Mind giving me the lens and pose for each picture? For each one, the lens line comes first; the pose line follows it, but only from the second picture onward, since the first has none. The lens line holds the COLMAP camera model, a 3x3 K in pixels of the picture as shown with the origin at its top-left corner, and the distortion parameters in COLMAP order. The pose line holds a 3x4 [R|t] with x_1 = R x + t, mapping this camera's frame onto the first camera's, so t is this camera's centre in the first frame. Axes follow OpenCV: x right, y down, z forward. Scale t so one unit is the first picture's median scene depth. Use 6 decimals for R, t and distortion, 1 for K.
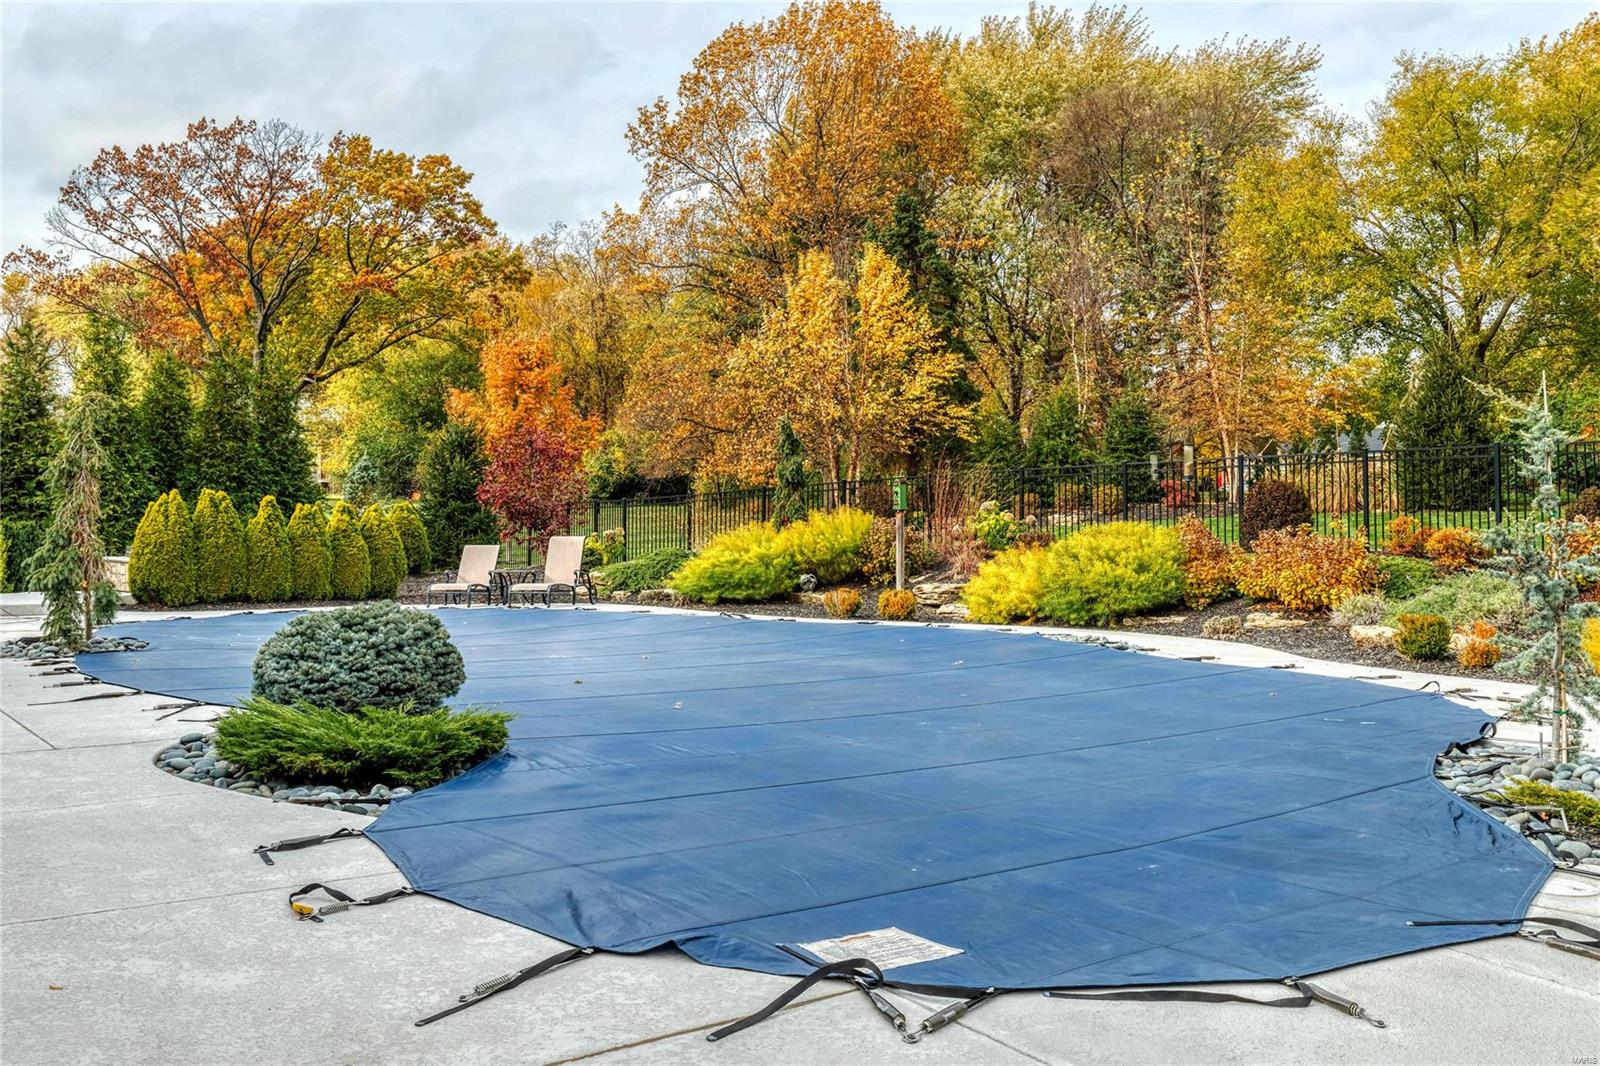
lens RADIAL K [[1490.9, 0, 799.5], [0, 1490.9, 521.0], [0, 0, 1]] dist [-0.012535, 0.000000]
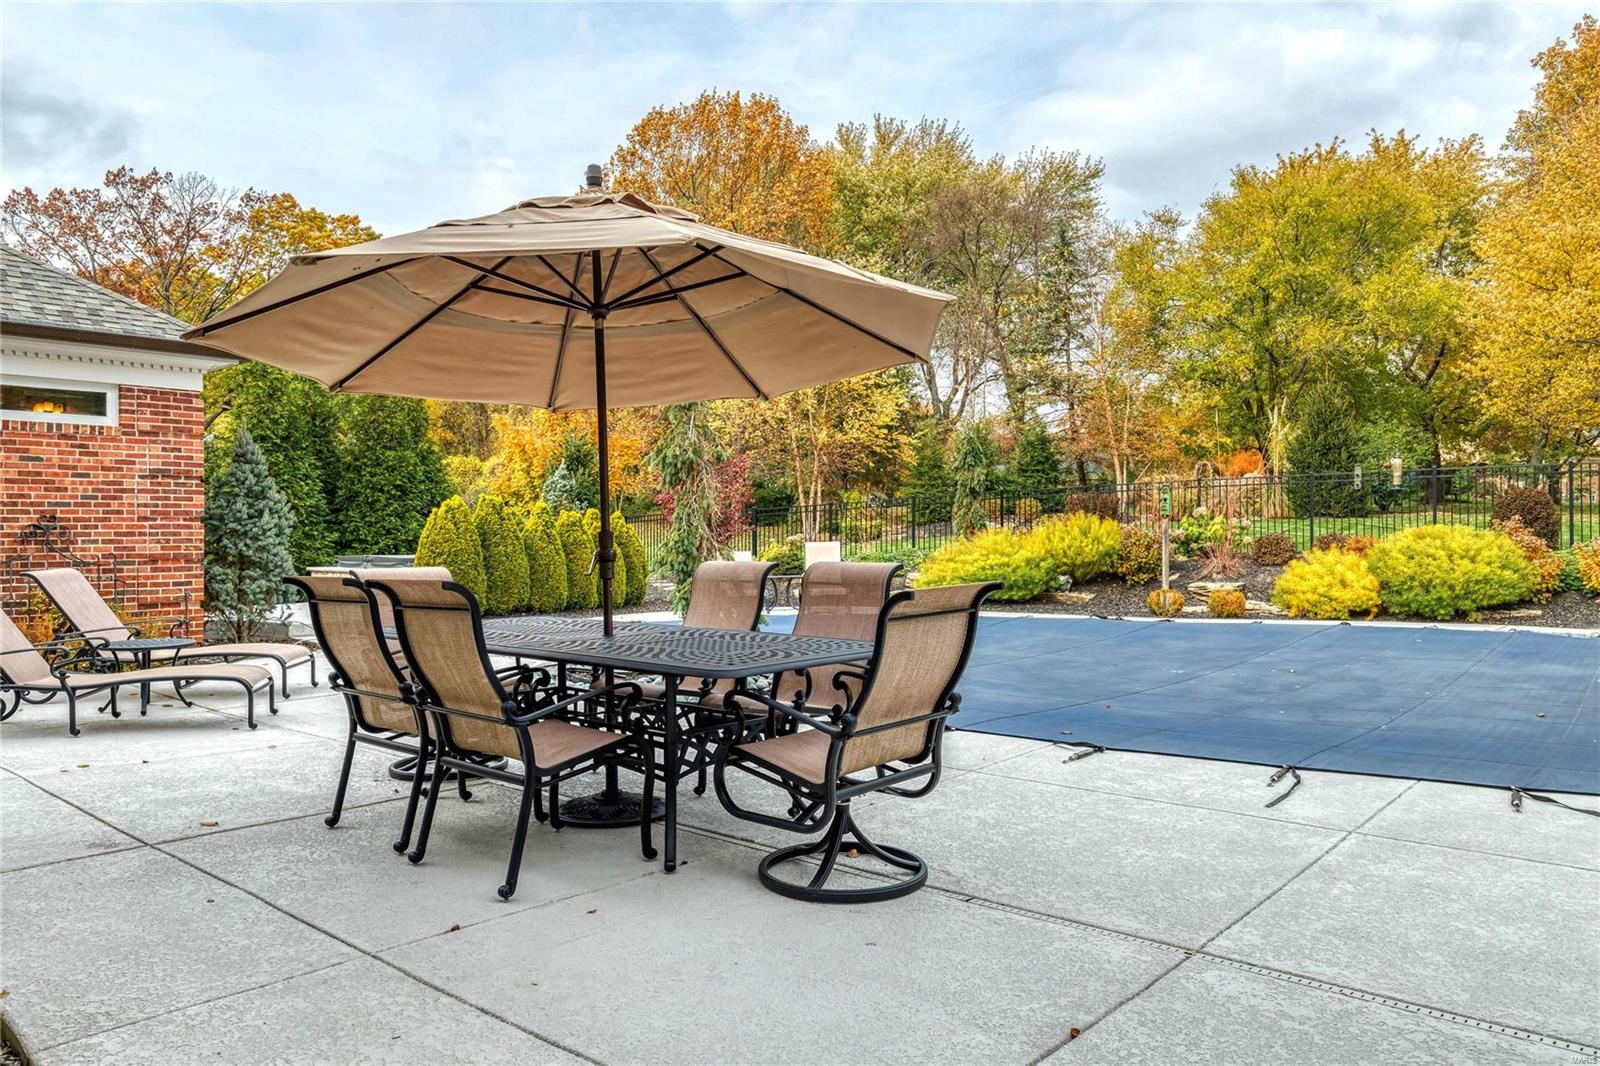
lens RADIAL K [[1141.8, 0, 796.4], [0, 1141.8, 538.9], [0, 0, 1]] dist [0.015195, 0.002376]
pose [[0.977548, -0.007683, 0.210574, -0.122500], [0.006458, 0.999958, 0.006508, 0.001106], [-0.210615, -0.005002, 0.977556, 0.084555]]
